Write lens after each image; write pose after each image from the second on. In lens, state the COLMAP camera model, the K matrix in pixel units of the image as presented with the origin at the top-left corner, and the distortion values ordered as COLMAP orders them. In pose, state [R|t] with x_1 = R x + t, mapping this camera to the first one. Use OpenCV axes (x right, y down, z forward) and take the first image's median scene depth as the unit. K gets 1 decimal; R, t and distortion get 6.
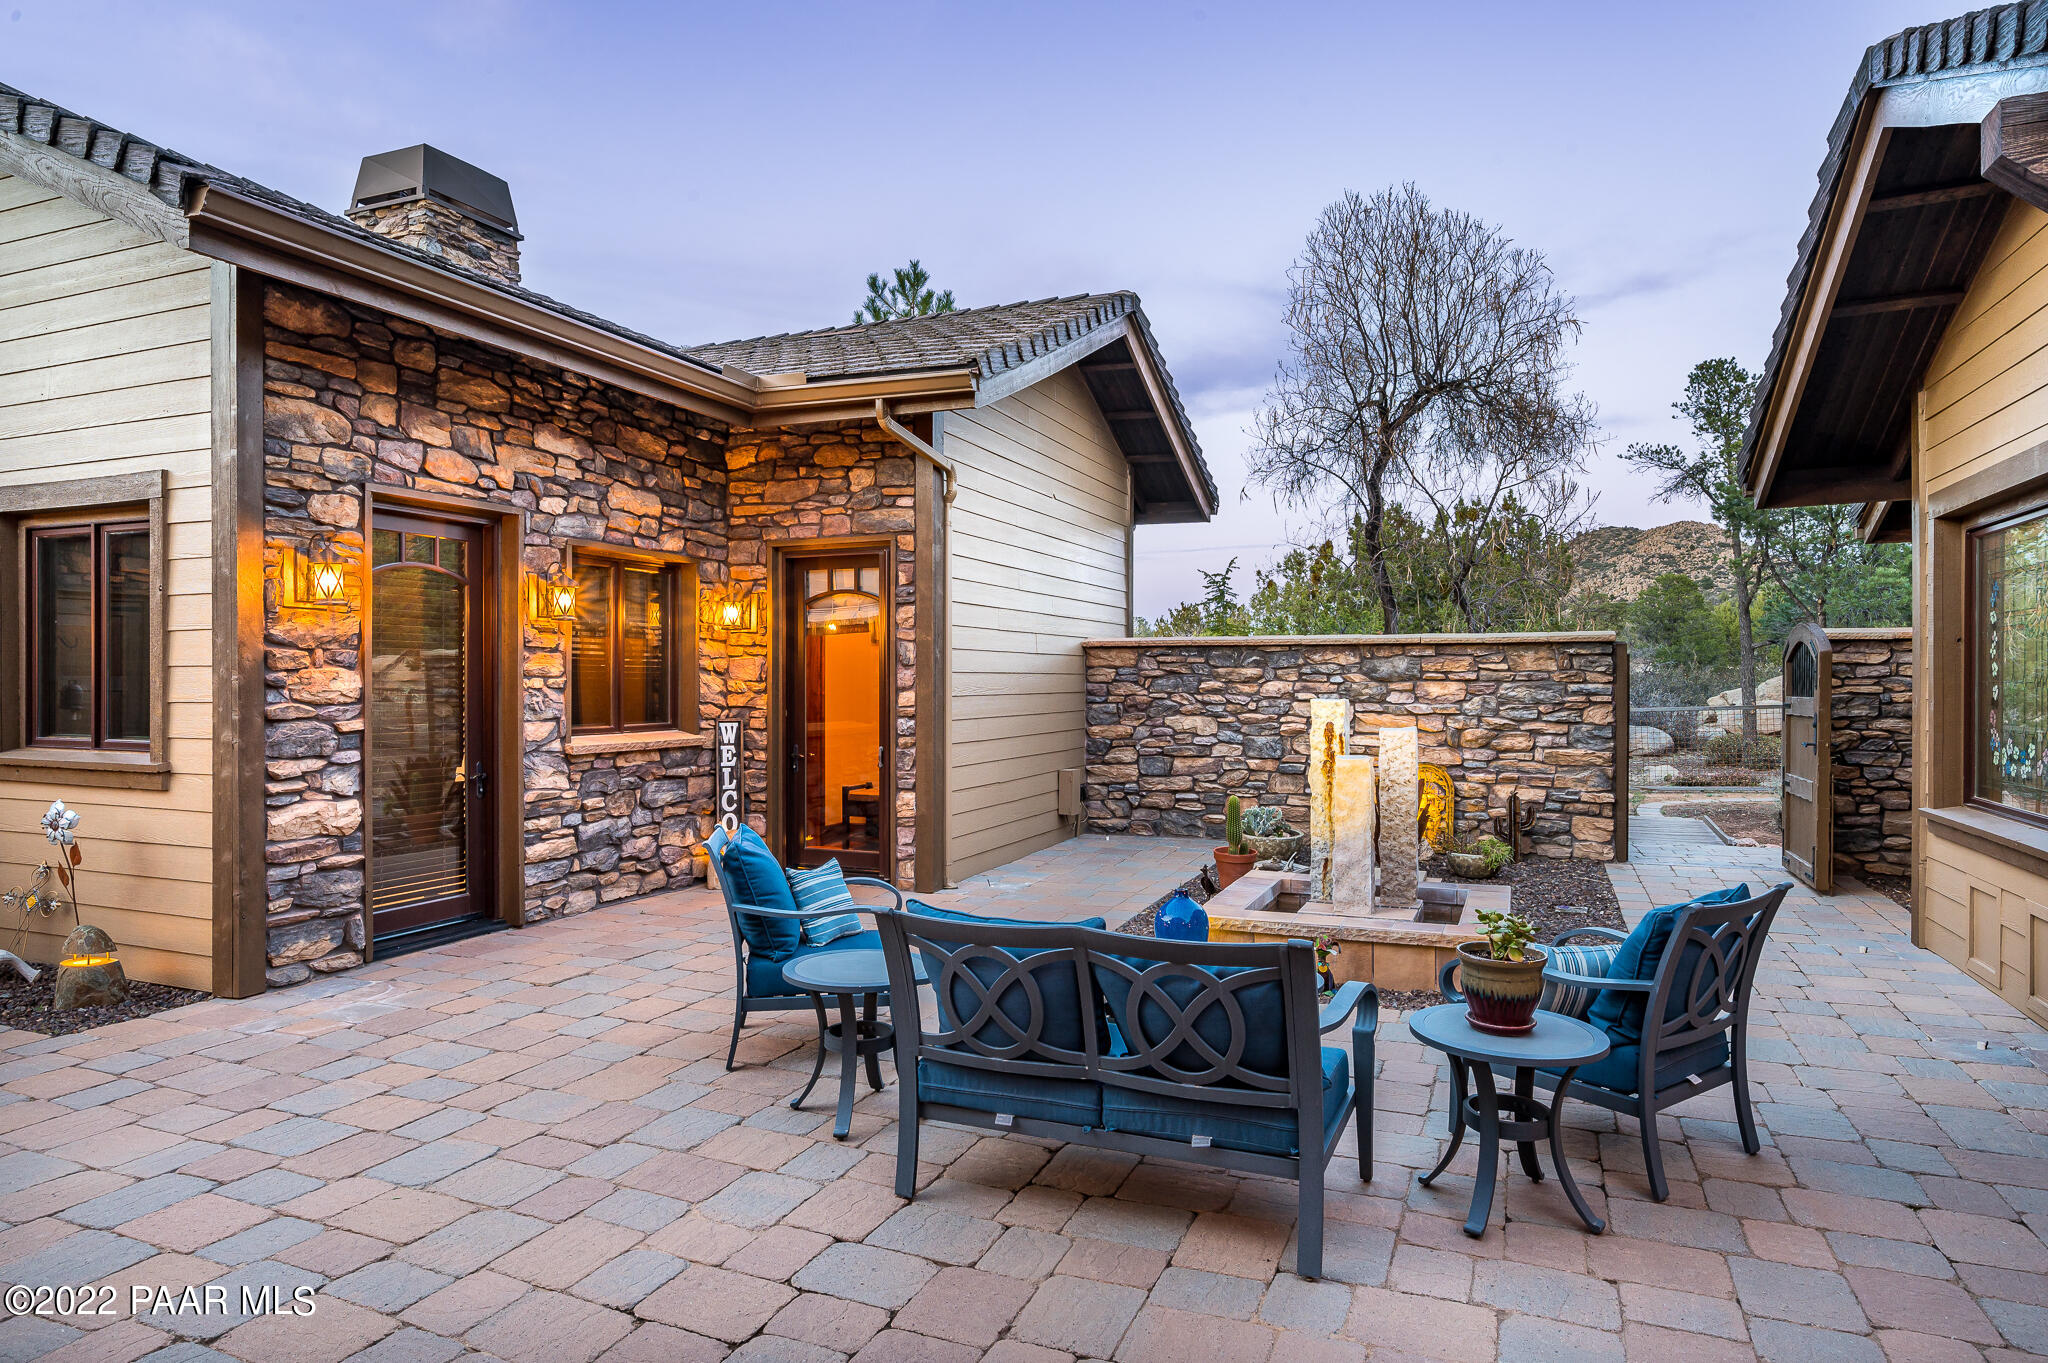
lens RADIAL K [[1208.7, 0, 1027.7], [0, 1208.7, 677.2], [0, 0, 1]] dist [0.001197, -0.000620]
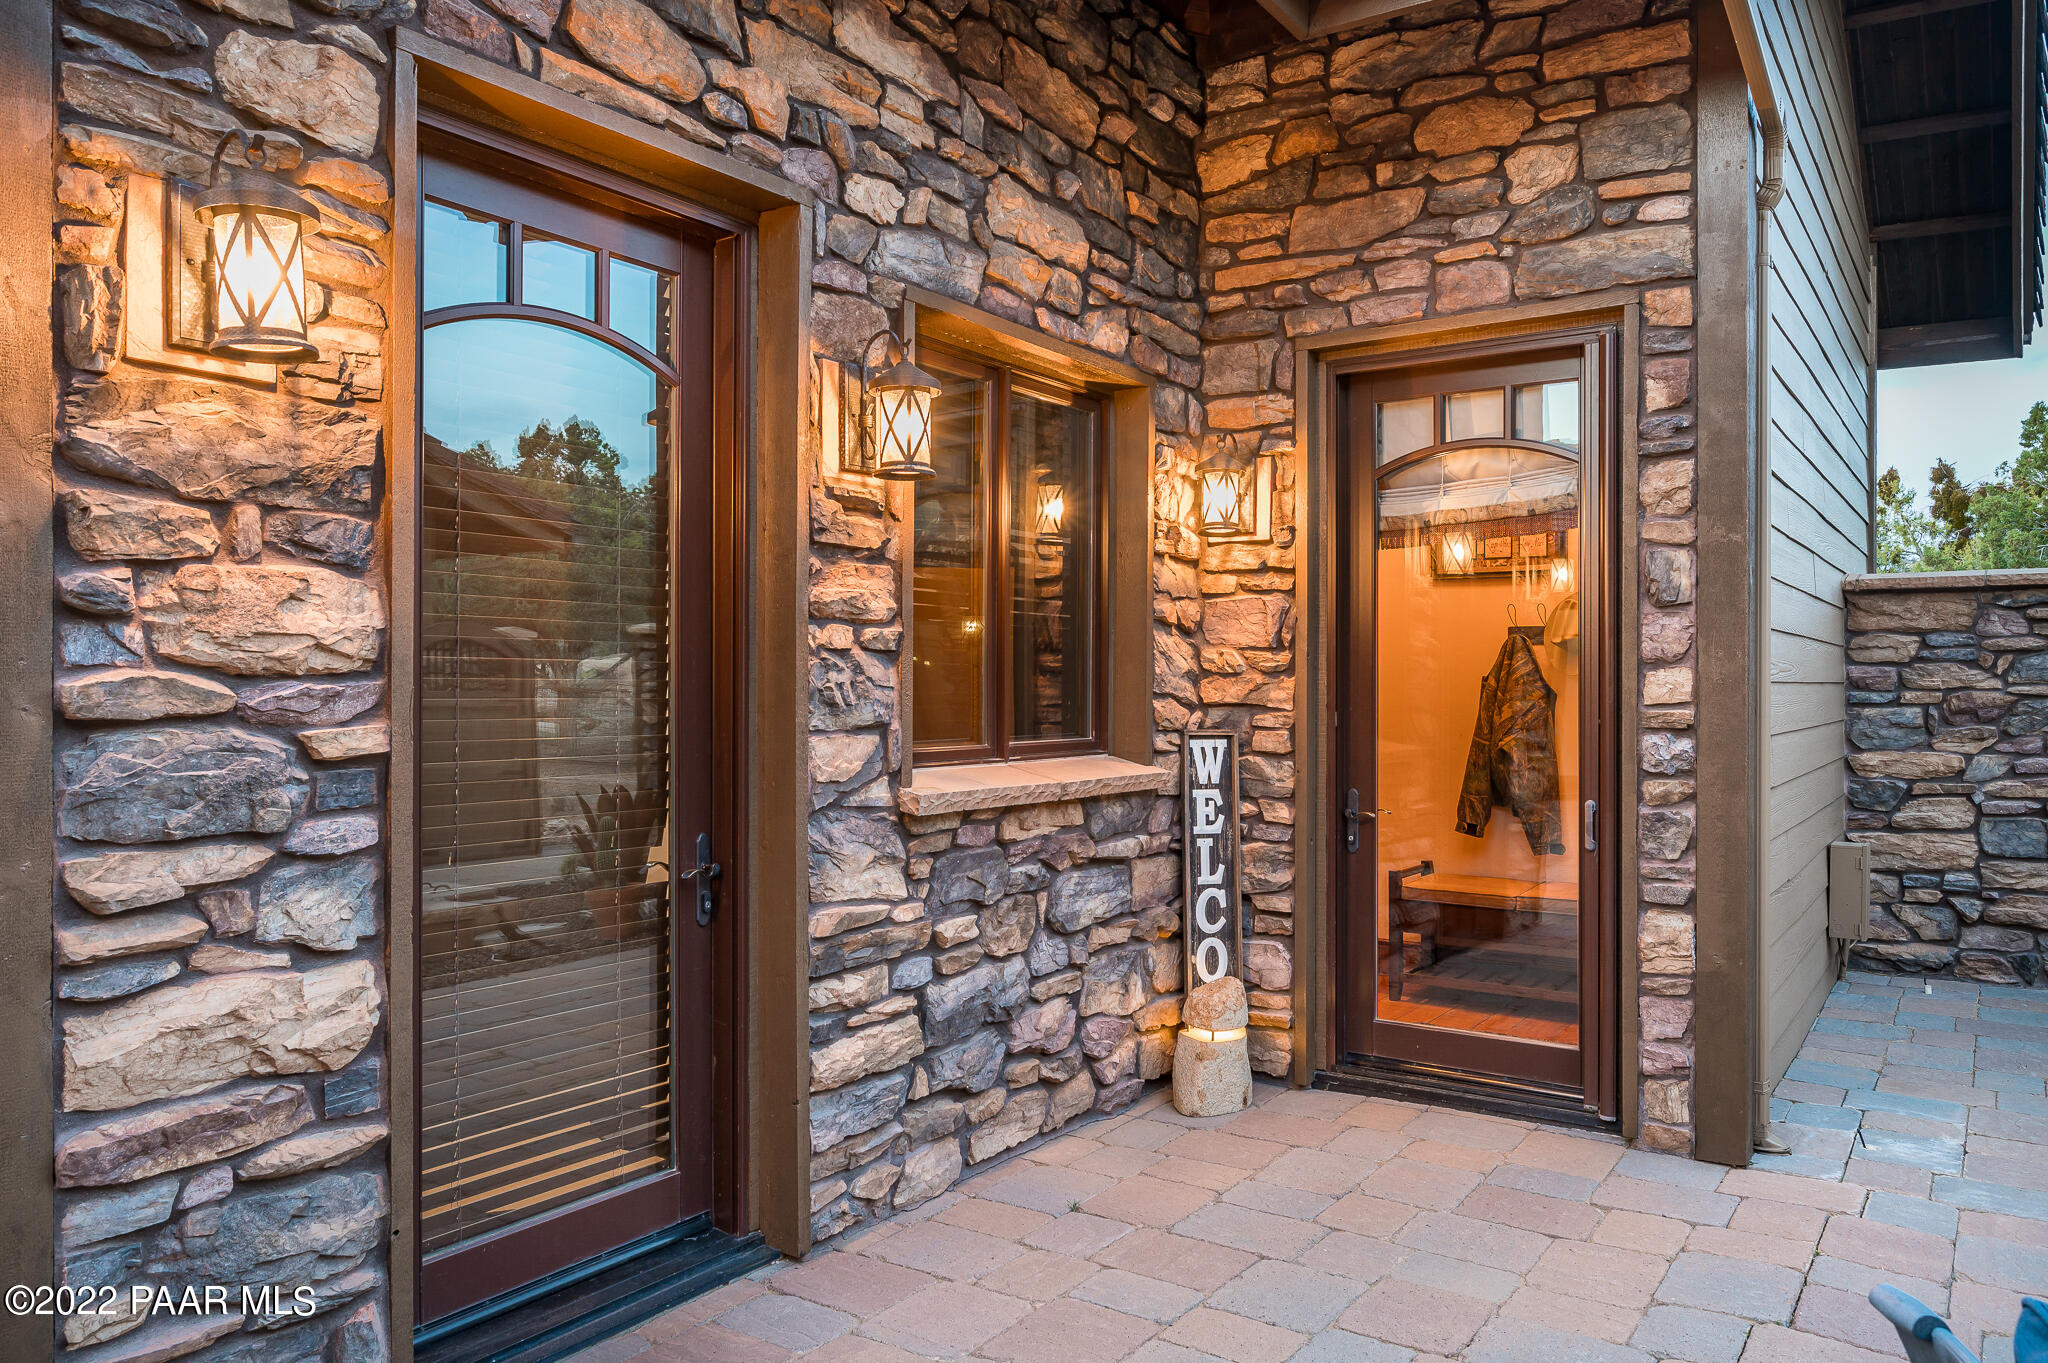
lens RADIAL K [[1469.7, 0, 1017.5], [0, 1469.7, 675.3], [0, 0, 1]] dist [-0.000661, -0.000850]
pose [[0.978035, 0.001796, -0.208433, -0.203831], [-0.002655, 0.999989, -0.003843, 0.015858], [0.208424, 0.004312, 0.978029, 0.444029]]
